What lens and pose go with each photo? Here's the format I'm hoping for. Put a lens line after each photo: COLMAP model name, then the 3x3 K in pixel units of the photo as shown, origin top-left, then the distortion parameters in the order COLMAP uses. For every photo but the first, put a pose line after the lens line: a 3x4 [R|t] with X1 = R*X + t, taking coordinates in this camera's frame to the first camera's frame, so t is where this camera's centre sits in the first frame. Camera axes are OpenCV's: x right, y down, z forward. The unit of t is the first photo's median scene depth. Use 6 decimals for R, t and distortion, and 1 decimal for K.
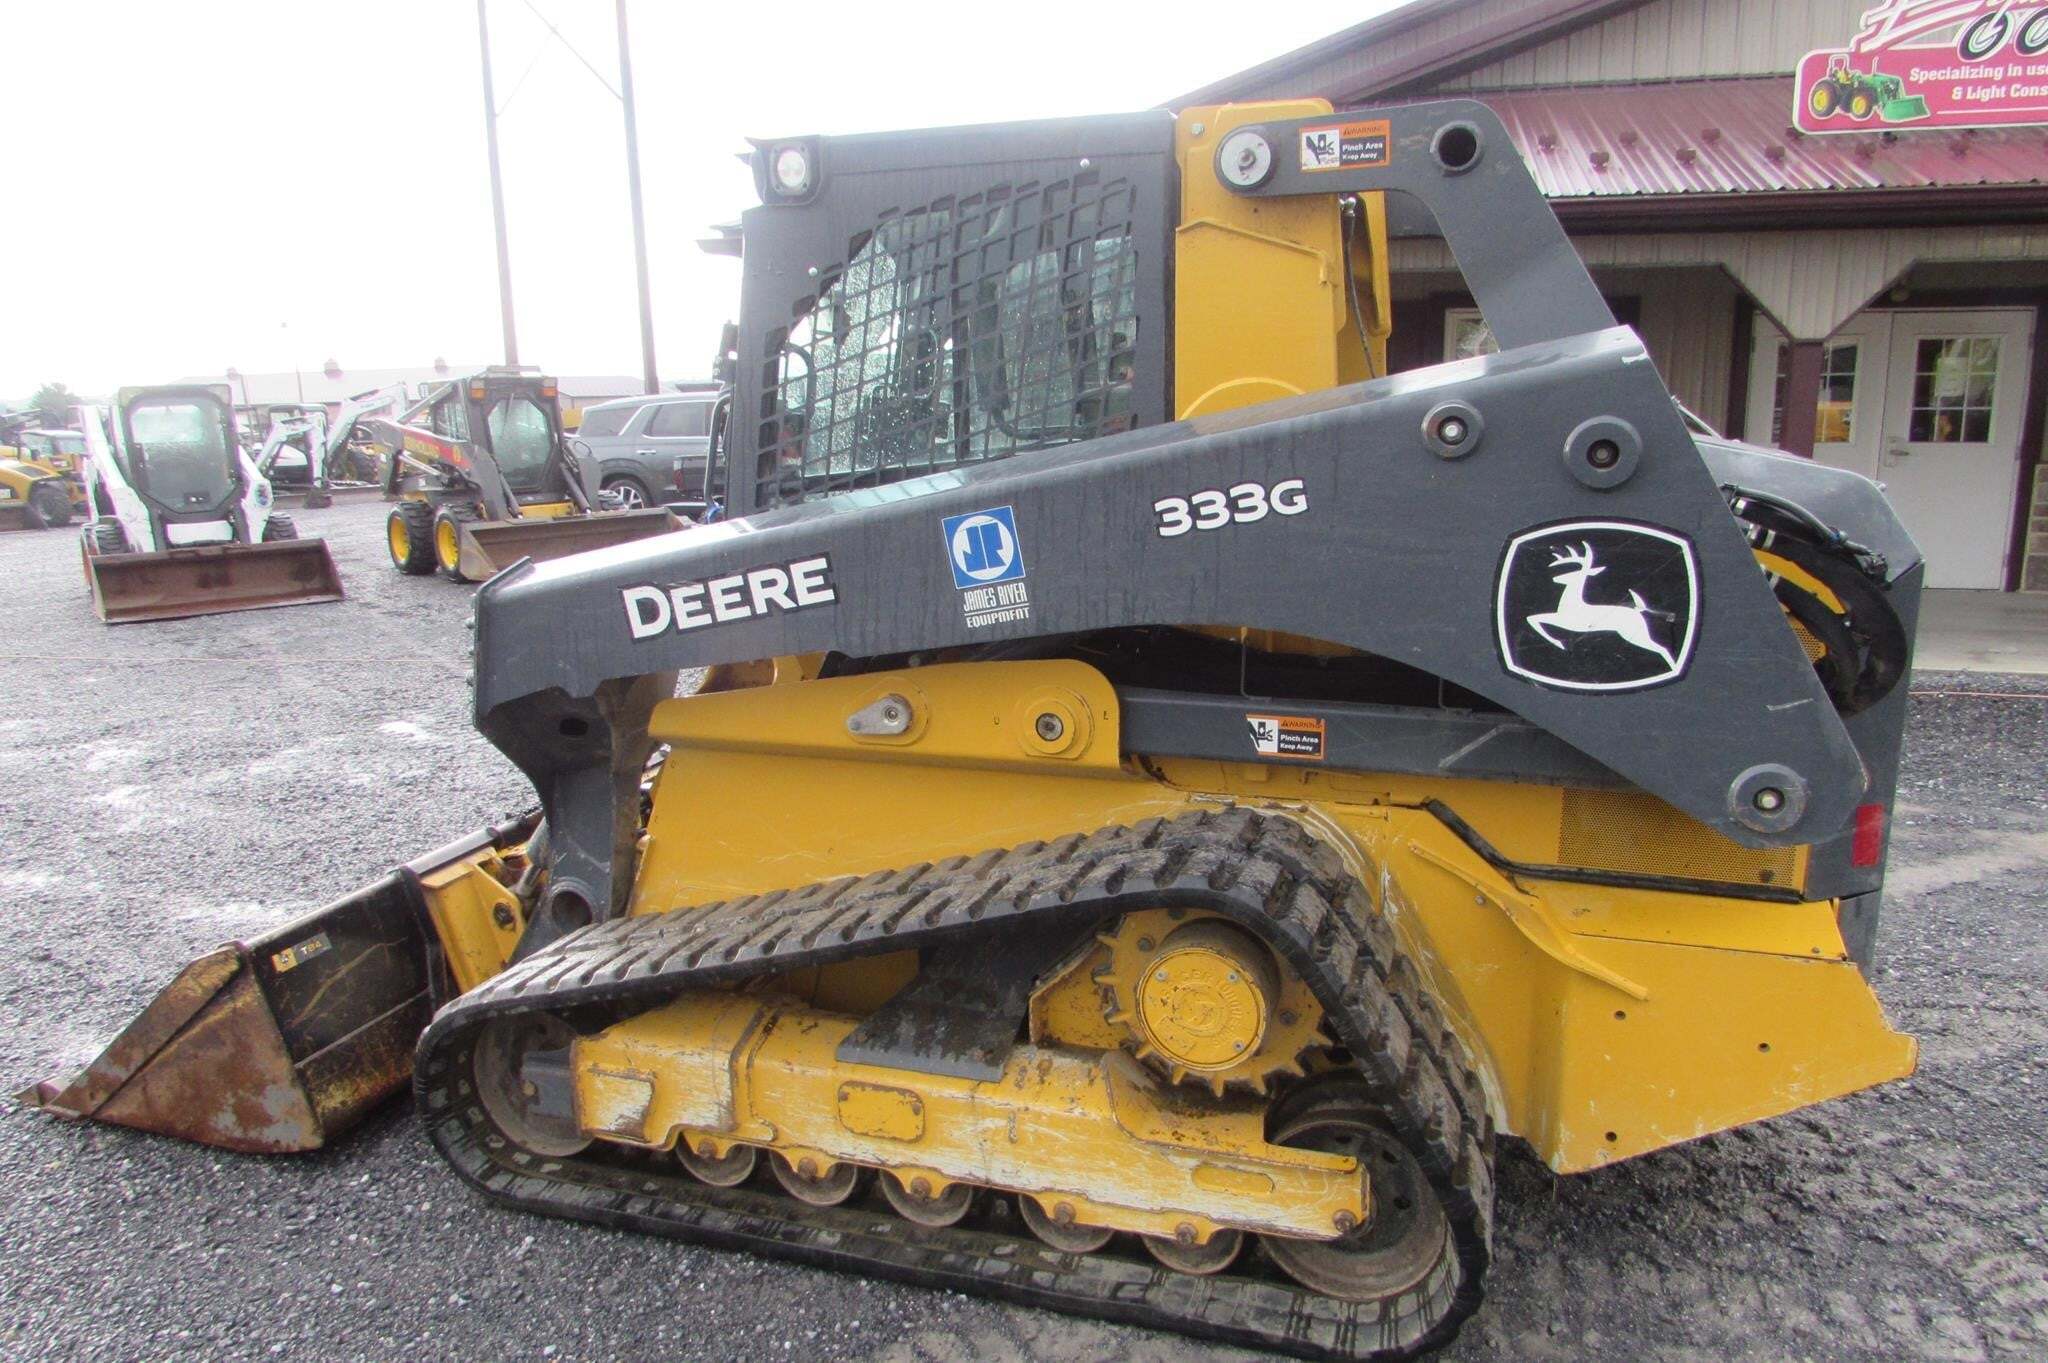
lens RADIAL K [[1446.8, 0, 1038.6], [0, 1446.8, 736.0], [0, 0, 1]] dist [-0.049887, 0.026581]
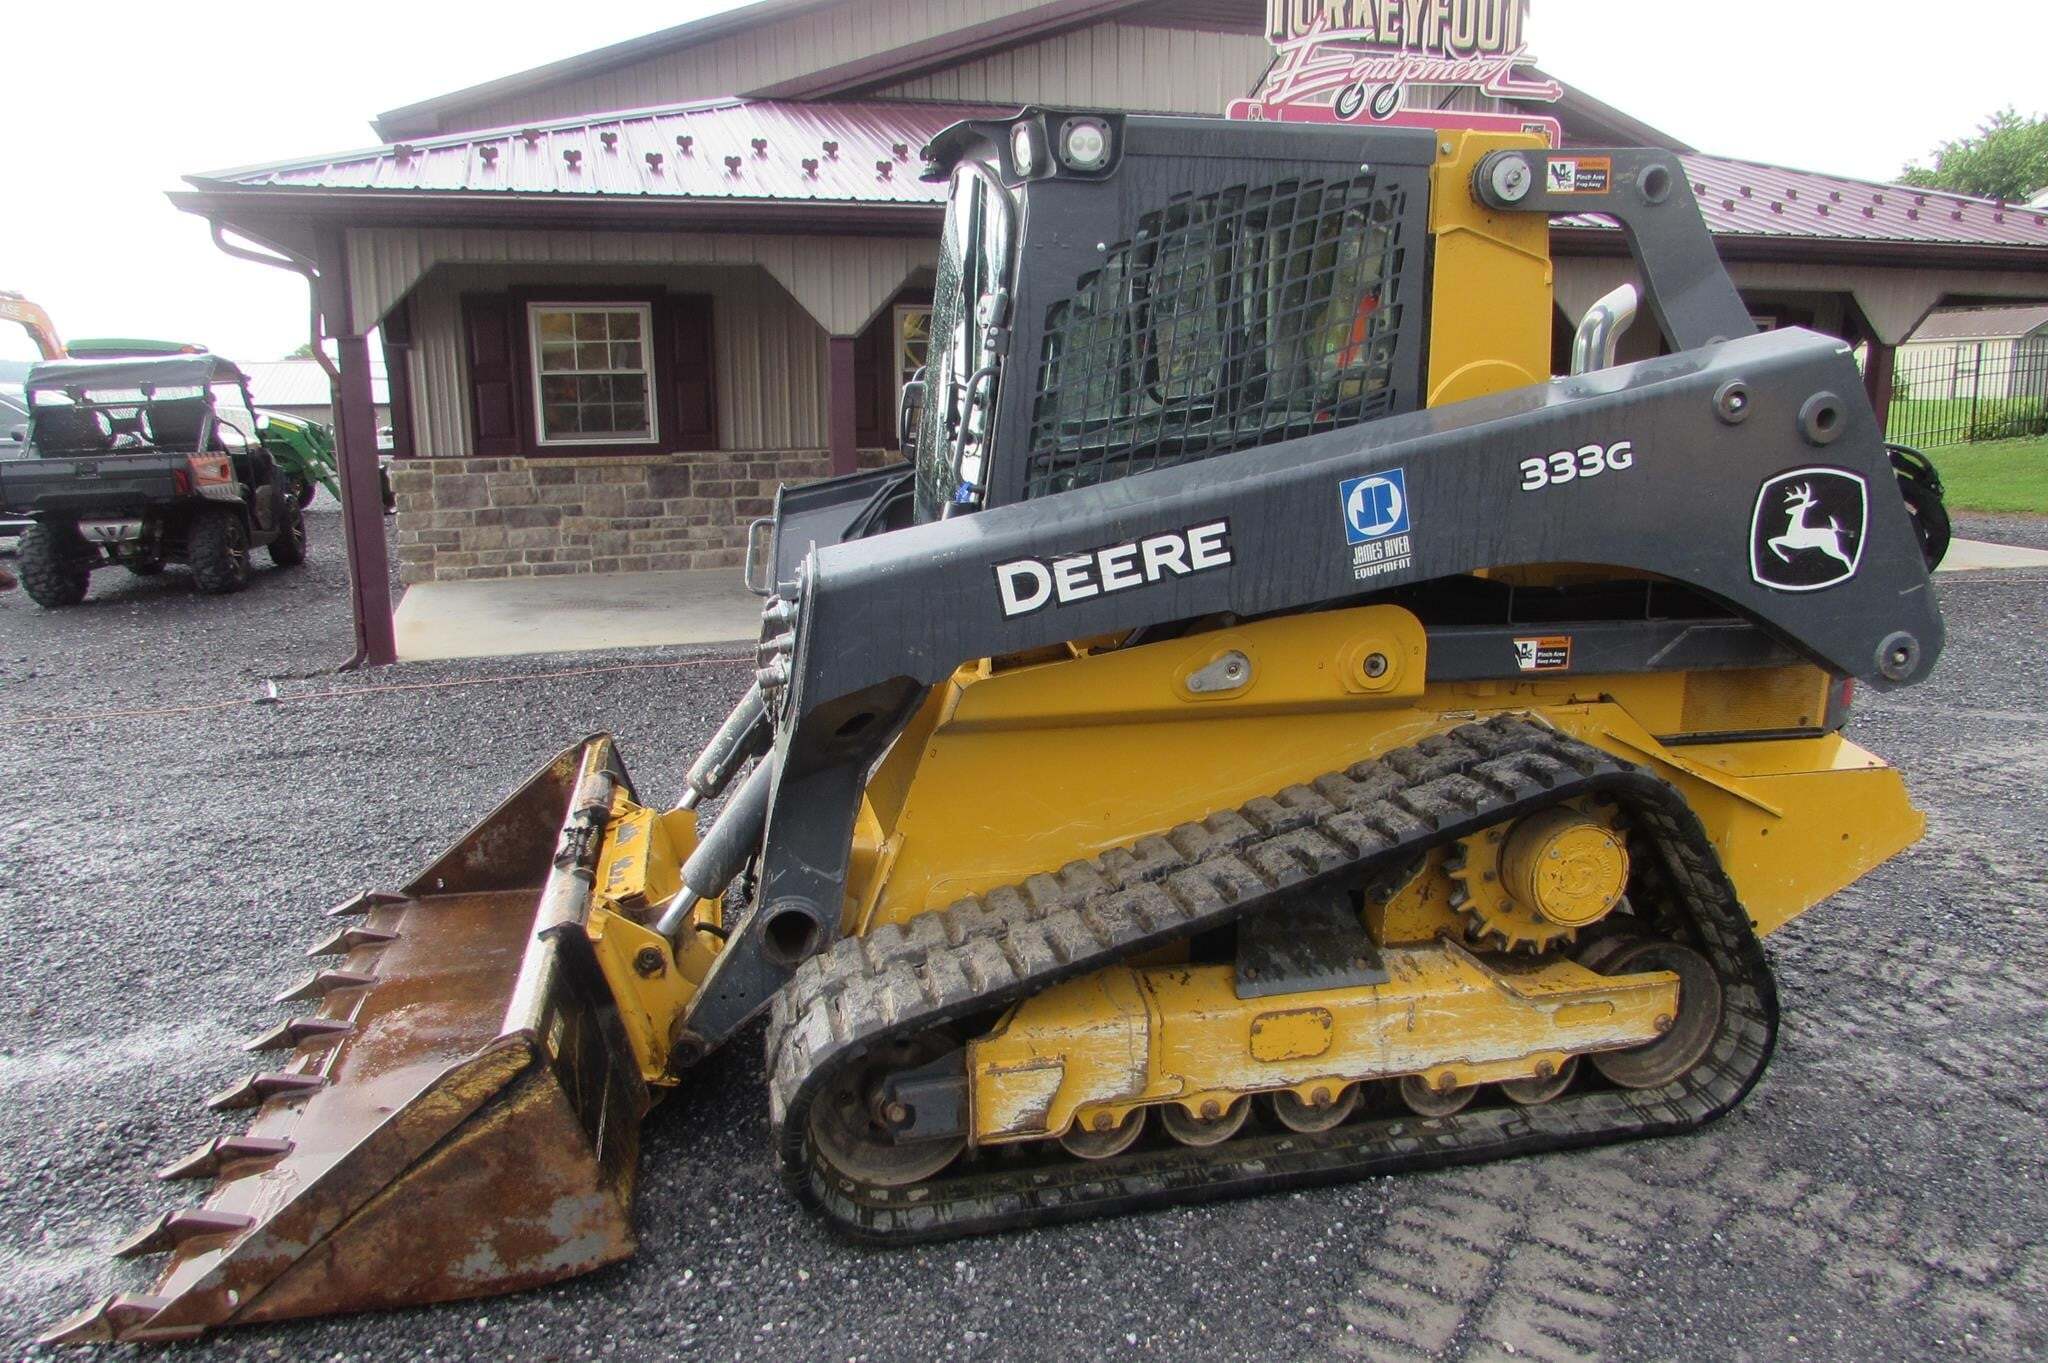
lens RADIAL K [[1446.8, 0, 1034.1], [0, 1446.8, 734.0], [0, 0, 1]] dist [-0.049887, 0.026581]
pose [[0.853976, -0.113688, 0.507741, -0.807288], [0.112912, 0.993075, 0.032451, -0.019485], [-0.507914, 0.029617, 0.860898, 0.166257]]
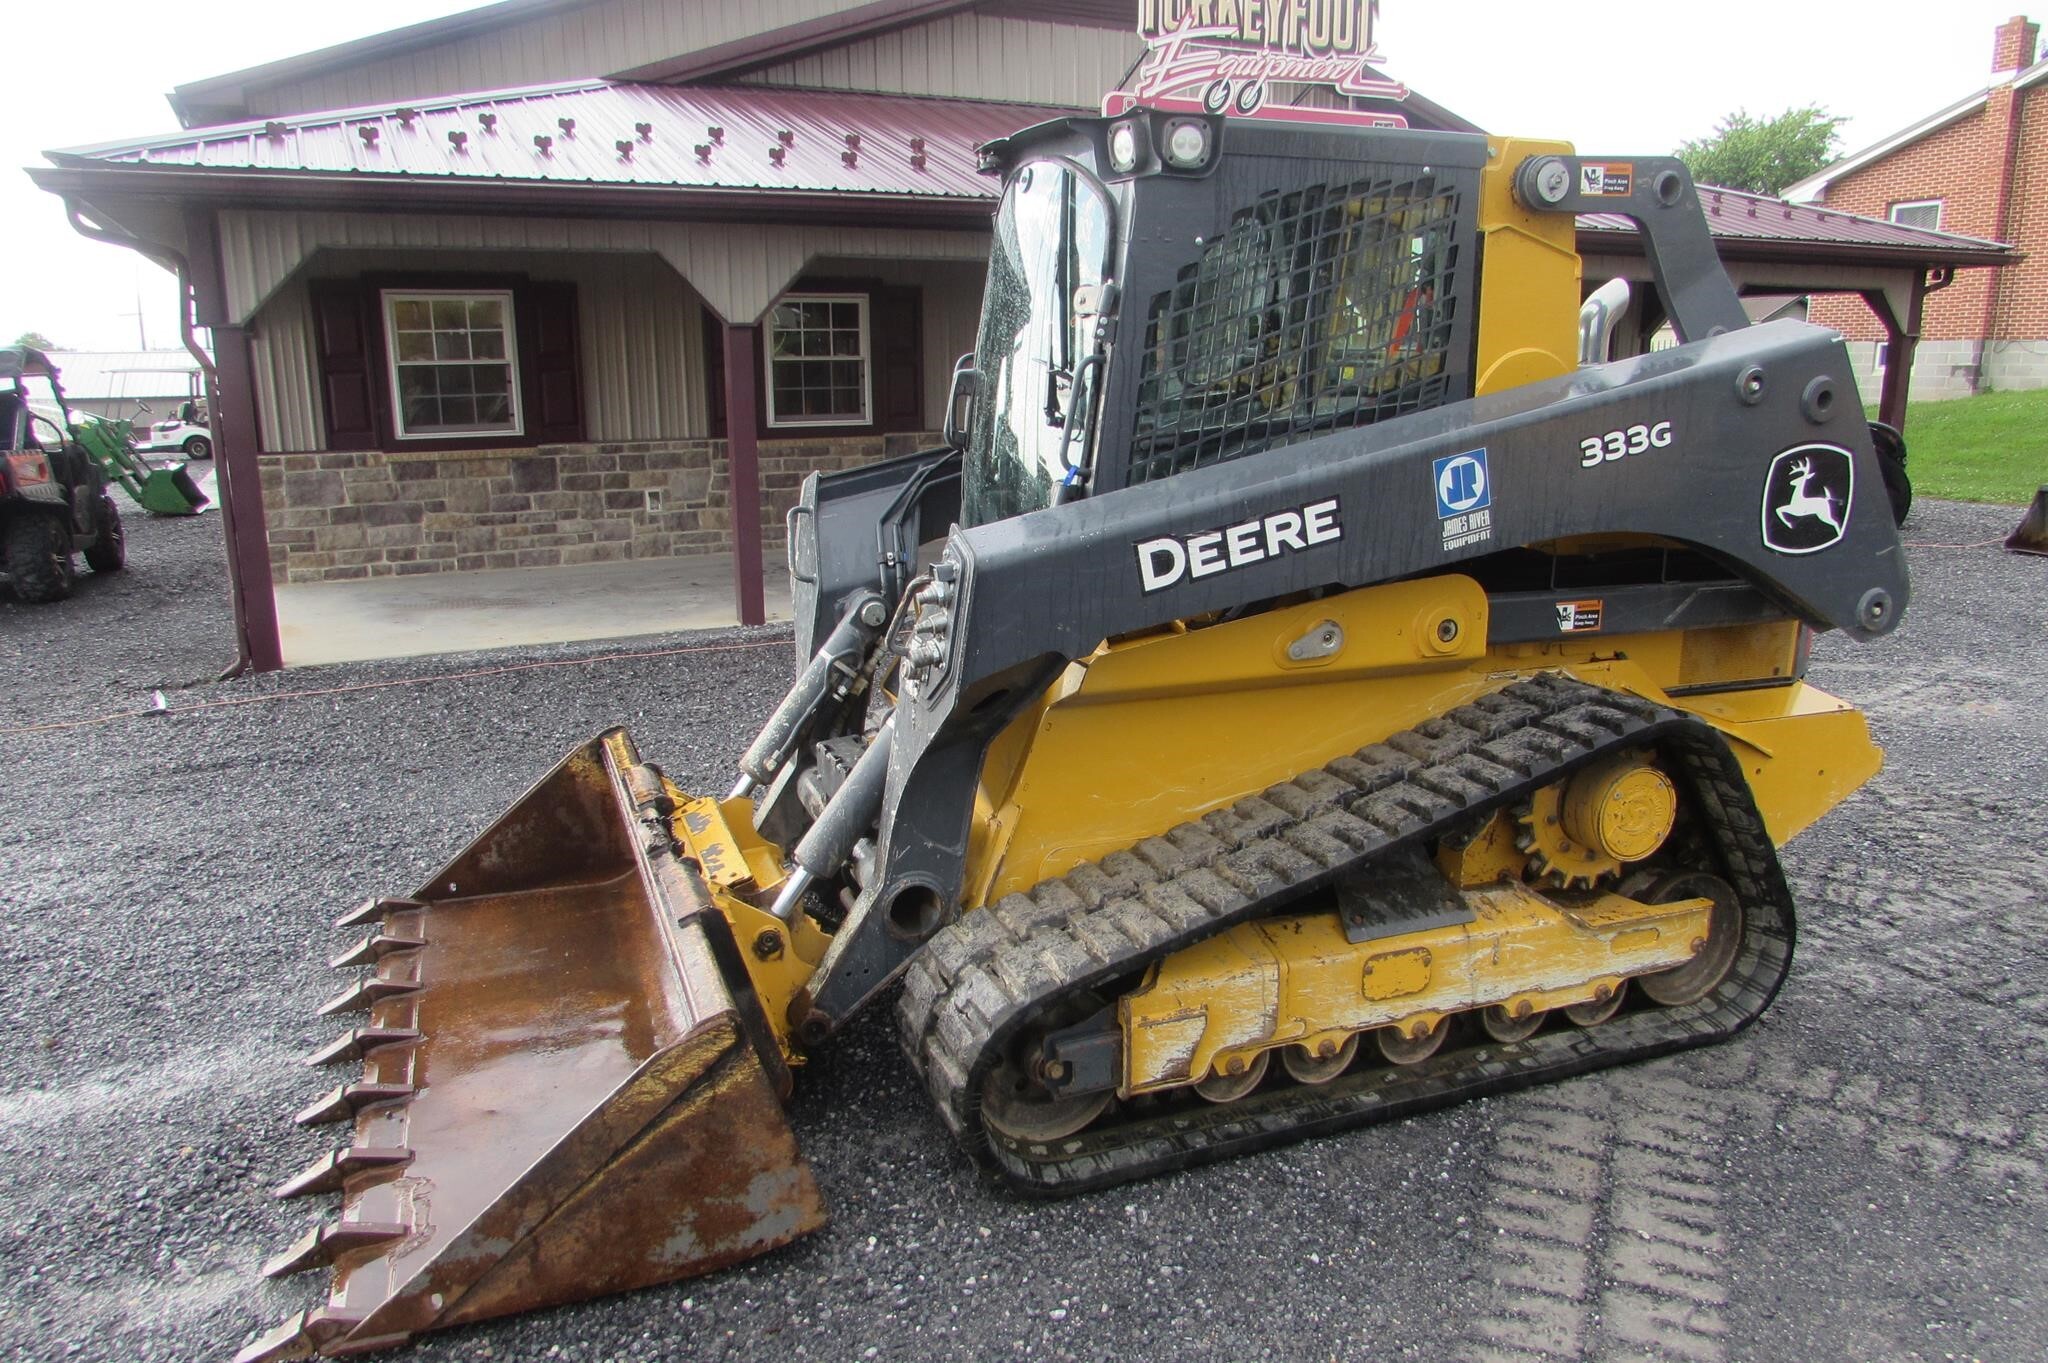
lens RADIAL K [[1446.8, 0, 1036.9], [0, 1446.8, 735.7], [0, 0, 1]] dist [-0.049887, 0.026581]
pose [[0.769556, -0.150298, 0.620640, -1.042420], [0.144824, 0.987660, 0.059605, -0.041454], [-0.621941, 0.044014, 0.781827, 0.266880]]
